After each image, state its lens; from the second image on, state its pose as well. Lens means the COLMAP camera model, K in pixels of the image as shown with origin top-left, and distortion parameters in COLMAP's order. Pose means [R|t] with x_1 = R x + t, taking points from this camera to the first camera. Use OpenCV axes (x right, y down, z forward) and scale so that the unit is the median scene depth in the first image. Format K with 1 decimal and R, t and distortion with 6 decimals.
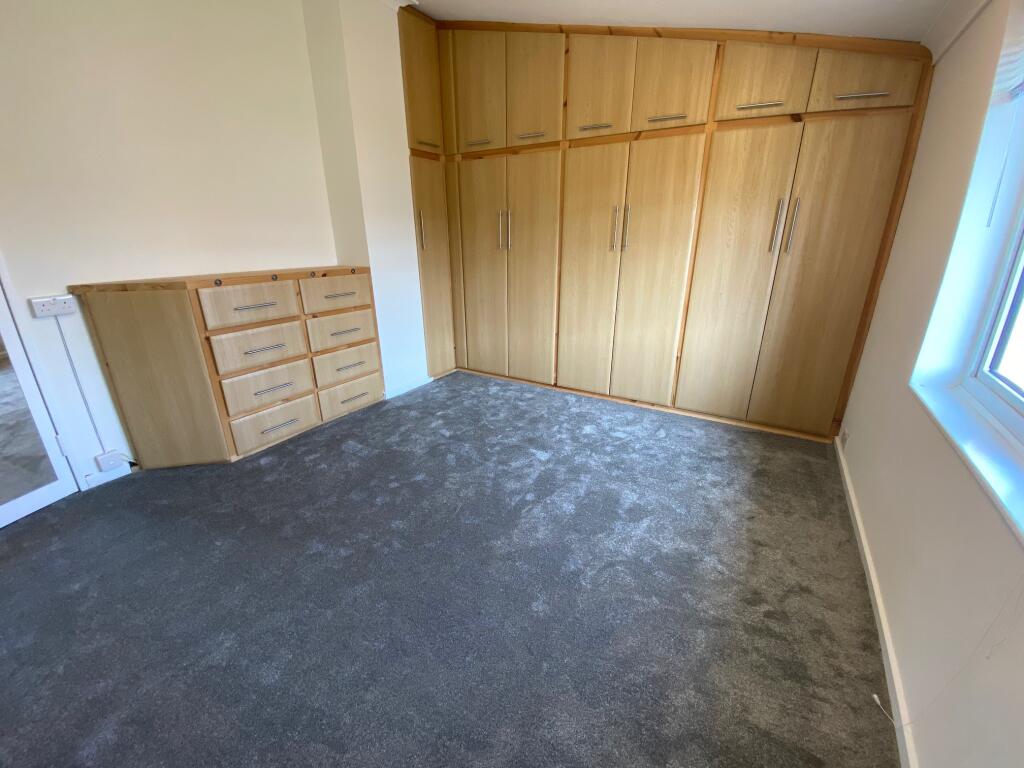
lens RADIAL K [[415.0, 0, 510.4], [0, 415.0, 384.6], [0, 0, 1]] dist [0.073740, -0.043160]
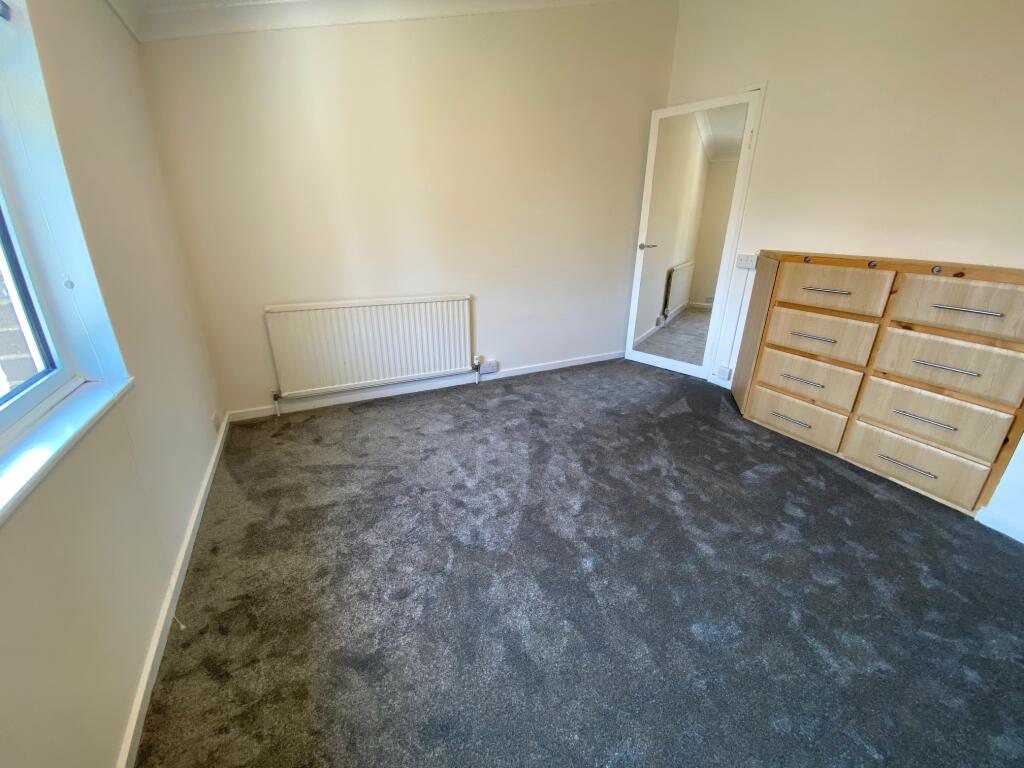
lens RADIAL K [[415.0, 0, 510.4], [0, 415.0, 384.6], [0, 0, 1]] dist [0.073740, -0.043160]
pose [[-0.514343, 0.319201, -0.795966, 0.504174], [-0.288077, 0.809907, 0.510943, -0.270715], [0.807751, 0.492100, -0.324616, 0.777381]]
